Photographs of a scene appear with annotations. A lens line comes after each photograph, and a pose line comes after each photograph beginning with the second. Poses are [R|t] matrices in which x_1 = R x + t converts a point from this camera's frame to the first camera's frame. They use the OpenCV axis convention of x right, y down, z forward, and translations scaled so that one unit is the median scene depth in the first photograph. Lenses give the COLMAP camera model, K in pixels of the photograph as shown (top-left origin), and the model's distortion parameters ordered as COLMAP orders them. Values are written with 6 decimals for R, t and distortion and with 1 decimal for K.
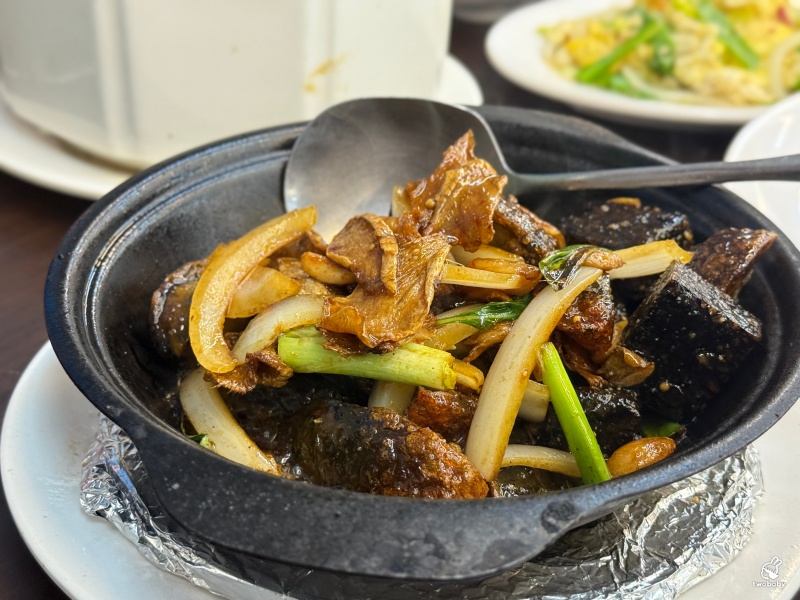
lens RADIAL K [[1301.8, 0, 400.0], [0, 1301.8, 300.0], [0, 0, 1]] dist [0.158859, -0.251145]
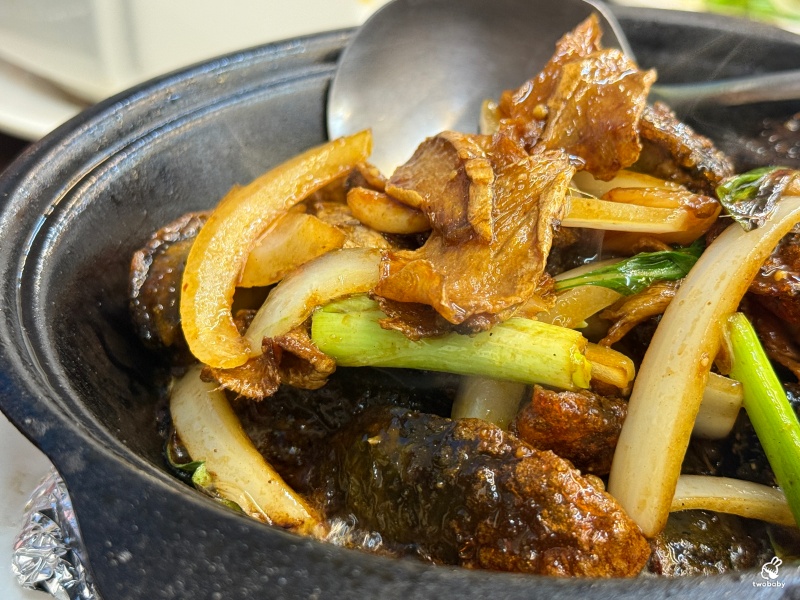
lens RADIAL K [[1301.8, 0, 400.0], [0, 1301.8, 300.0], [0, 0, 1]] dist [0.158859, -0.251145]
pose [[0.998267, -0.014863, -0.056945, -0.012294], [0.014180, 0.999823, -0.012393, 0.031283], [0.057119, 0.011564, 0.998300, 0.353103]]
